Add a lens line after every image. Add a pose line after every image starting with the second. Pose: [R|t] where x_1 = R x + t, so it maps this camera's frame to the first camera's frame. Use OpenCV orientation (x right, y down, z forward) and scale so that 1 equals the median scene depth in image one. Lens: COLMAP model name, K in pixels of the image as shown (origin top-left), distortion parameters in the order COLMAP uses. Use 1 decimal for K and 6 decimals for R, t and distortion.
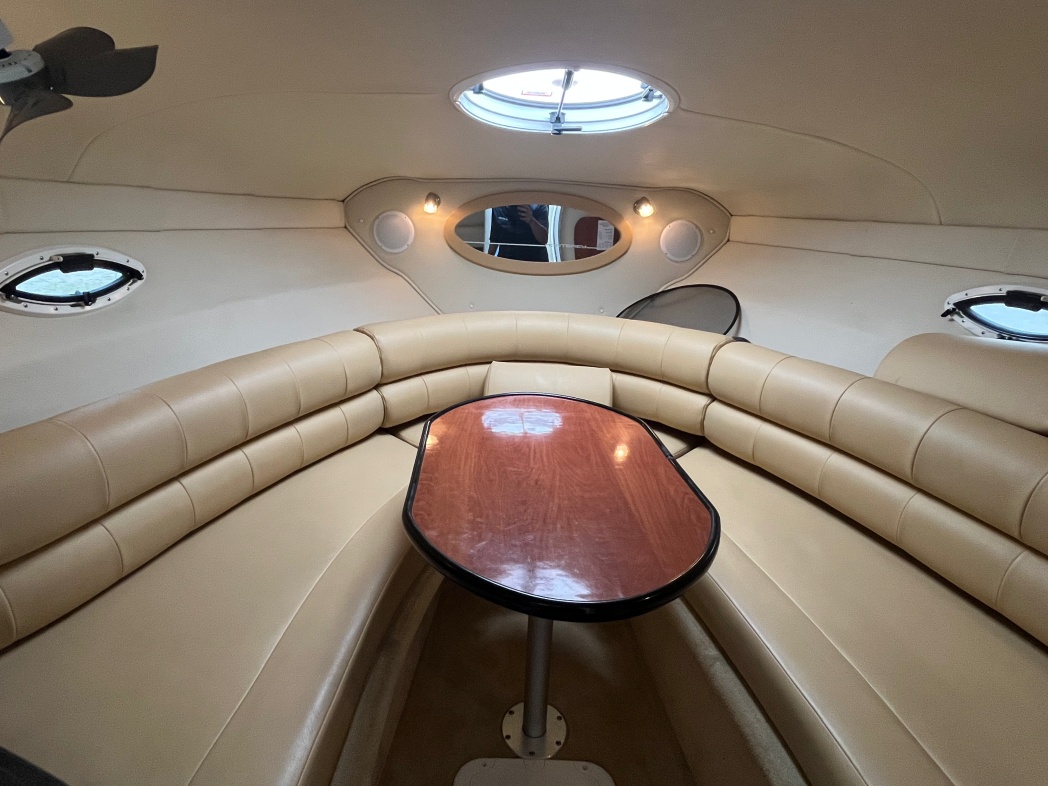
lens RADIAL K [[546.2, 0, 523.2], [0, 546.2, 395.8], [0, 0, 1]] dist [-0.002009, 0.000259]
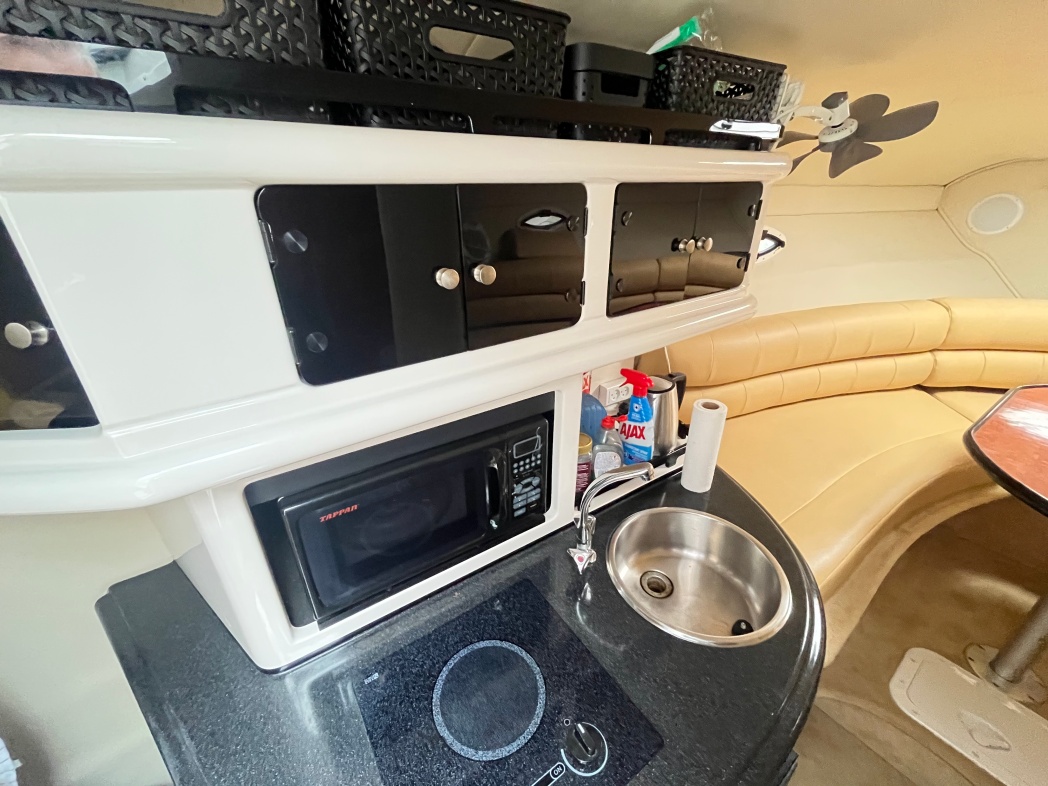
lens RADIAL K [[426.4, 0, 523.3], [0, 426.4, 391.9], [0, 0, 1]] dist [0.002446, 0.000619]
pose [[0.594151, 0.312469, -0.741180, -0.085086], [-0.228062, 0.949089, 0.217299, 0.078495], [0.771345, 0.039927, 0.635164, -0.313761]]
